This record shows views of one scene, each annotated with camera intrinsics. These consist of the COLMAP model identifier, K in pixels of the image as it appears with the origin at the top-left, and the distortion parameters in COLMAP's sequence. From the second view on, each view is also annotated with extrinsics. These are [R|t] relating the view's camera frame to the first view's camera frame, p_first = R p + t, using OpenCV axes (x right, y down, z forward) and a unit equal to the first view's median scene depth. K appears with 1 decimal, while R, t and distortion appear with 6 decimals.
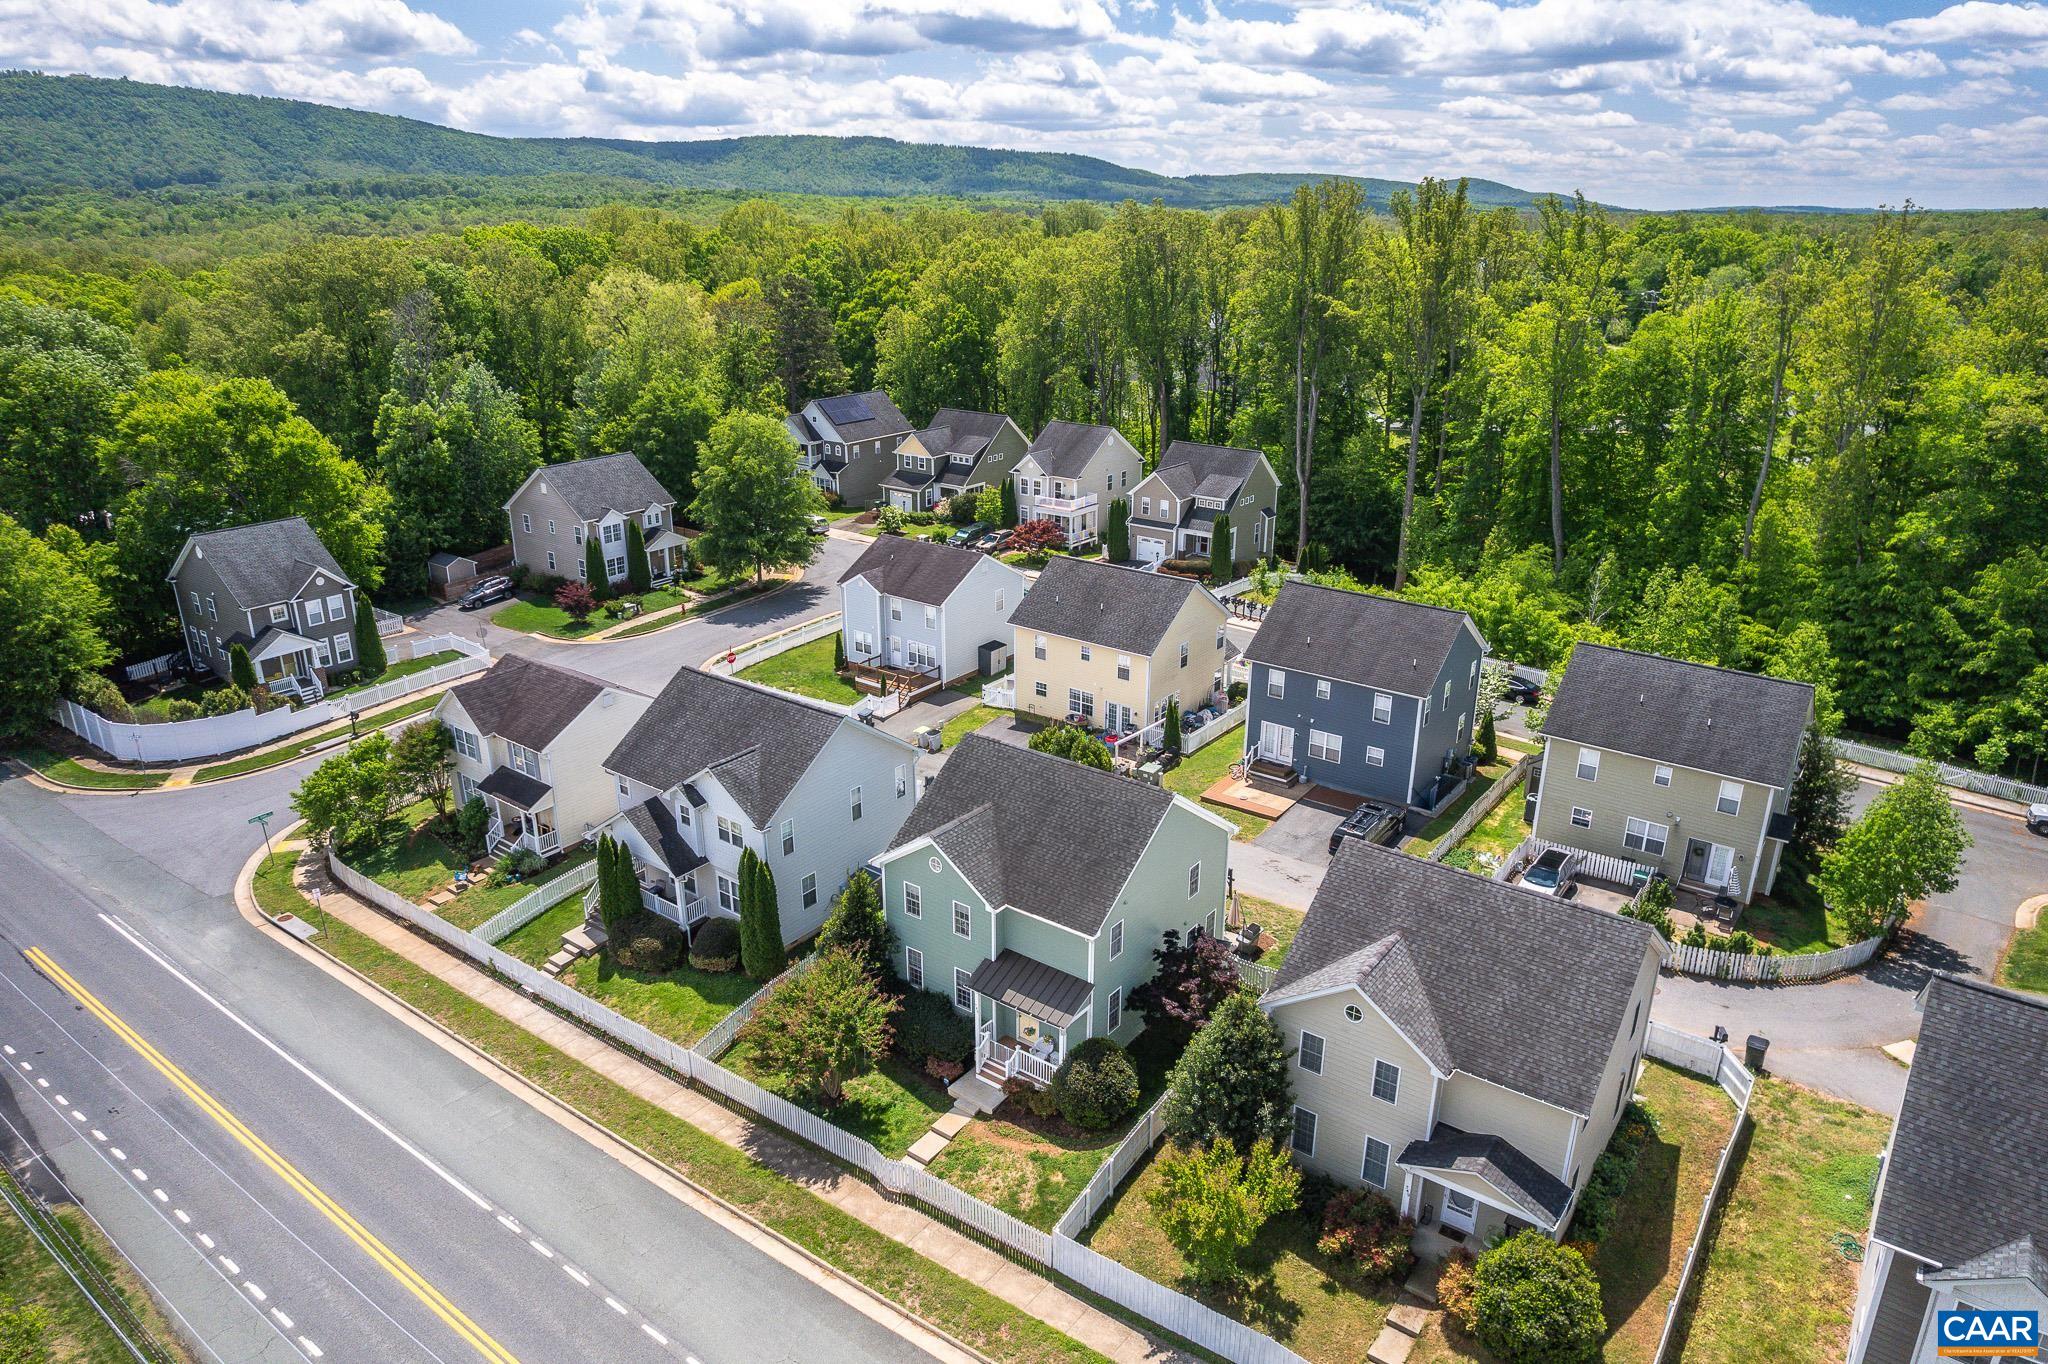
lens RADIAL K [[1369.1, 0, 1010.4], [0, 1369.1, 687.8], [0, 0, 1]] dist [-0.060970, 0.056466]
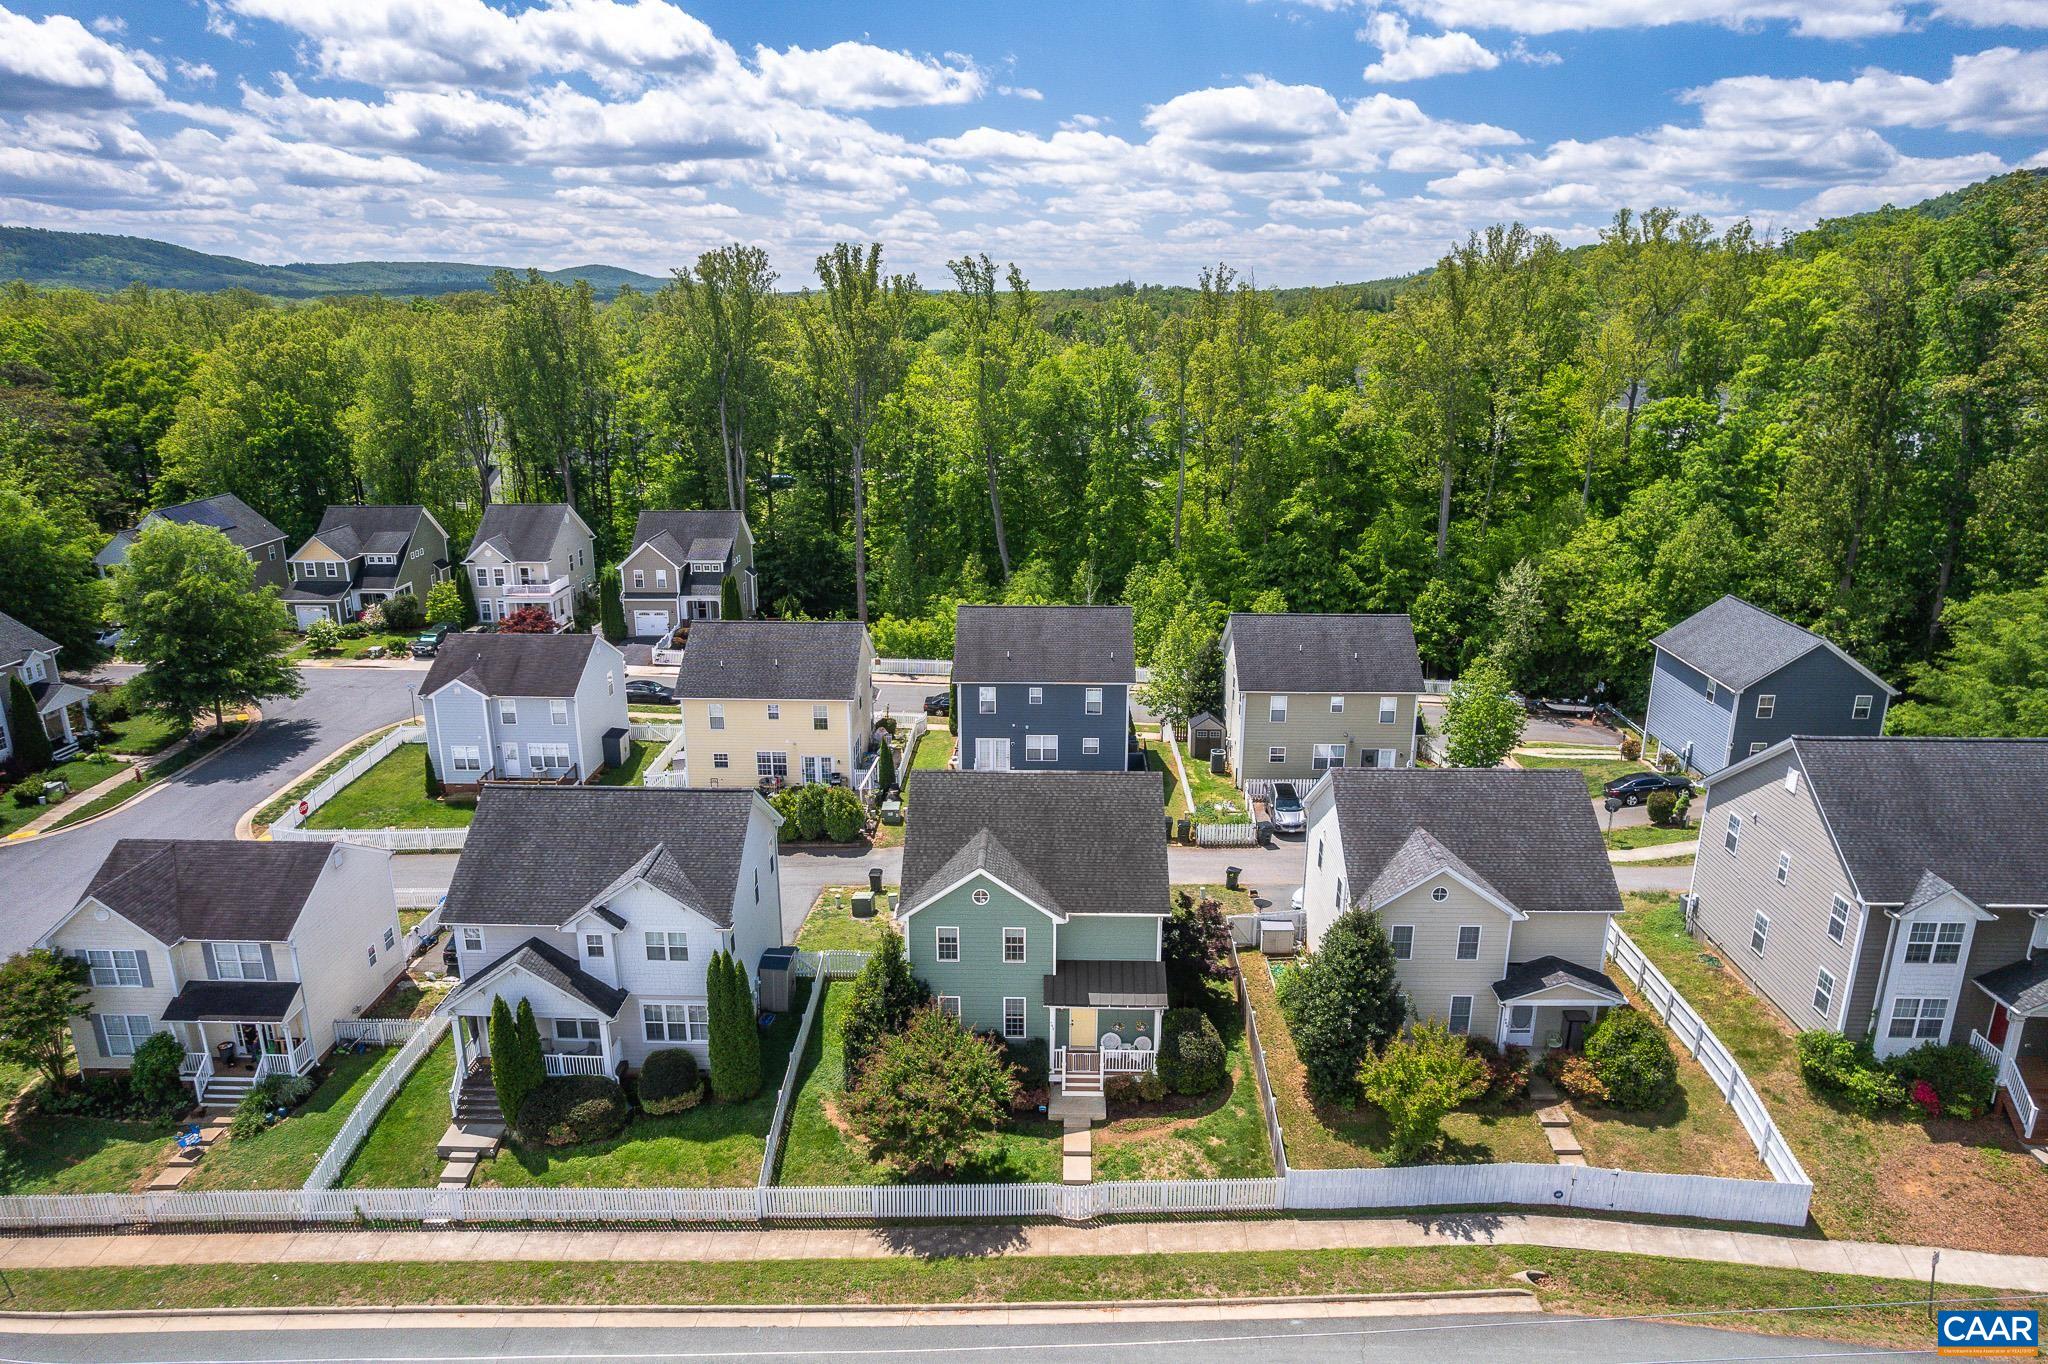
lens RADIAL K [[1369.1, 0, 1040.6], [0, 1369.1, 686.9], [0, 0, 1]] dist [-0.060970, 0.056466]
pose [[0.797937, -0.167081, 0.579120, -0.258631], [0.202365, 0.979303, 0.003709, -0.005778], [-0.567754, 0.114234, 0.815234, 0.075629]]
